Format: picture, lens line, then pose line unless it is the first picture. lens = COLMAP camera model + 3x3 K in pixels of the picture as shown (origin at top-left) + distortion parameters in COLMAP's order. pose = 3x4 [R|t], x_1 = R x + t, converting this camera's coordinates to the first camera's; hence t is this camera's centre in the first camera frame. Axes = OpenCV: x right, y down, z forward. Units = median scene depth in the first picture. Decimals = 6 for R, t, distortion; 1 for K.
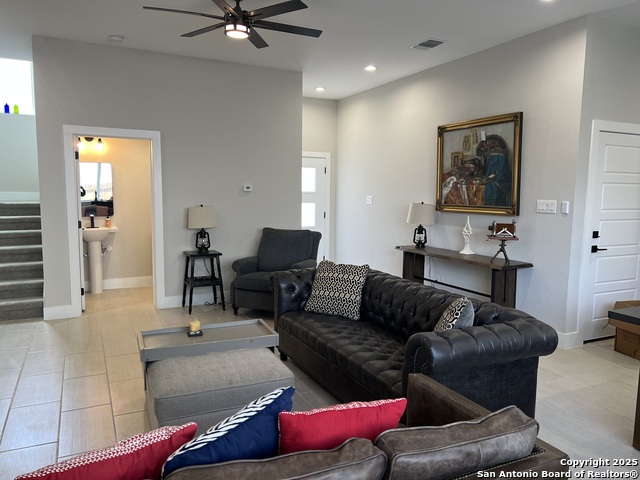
lens RADIAL K [[480.7, 0, 320.0], [0, 480.7, 240.0], [0, 0, 1]] dist [0.071841, -0.101846]
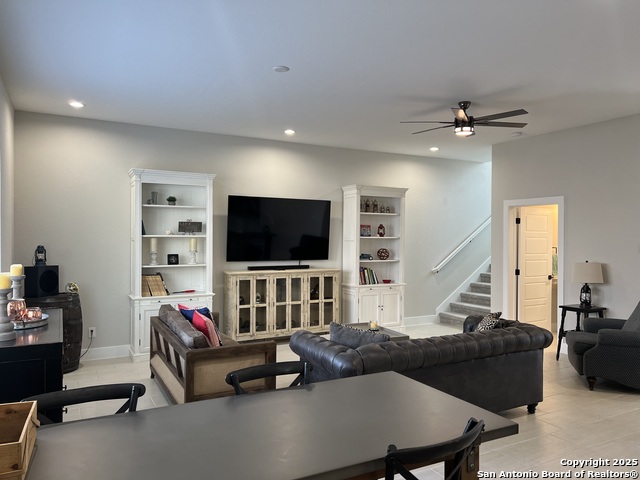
lens RADIAL K [[480.7, 0, 320.0], [0, 480.7, 240.0], [0, 0, 1]] dist [0.071841, -0.101846]
pose [[0.018982, -0.010131, -0.999768, 0.806748], [-0.108378, 0.994036, -0.012131, -0.044134], [0.993928, 0.108583, 0.017771, 0.419013]]
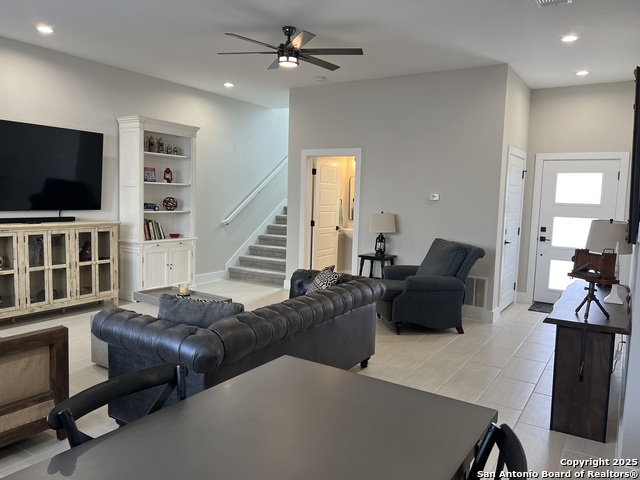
lens RADIAL K [[480.7, 0, 320.0], [0, 480.7, 240.0], [0, 0, 1]] dist [0.071841, -0.101846]
pose [[0.511330, 0.080928, -0.855565, 0.627008], [-0.110877, 0.993448, 0.027704, -0.025128], [0.852201, 0.080697, 0.516953, 0.335149]]
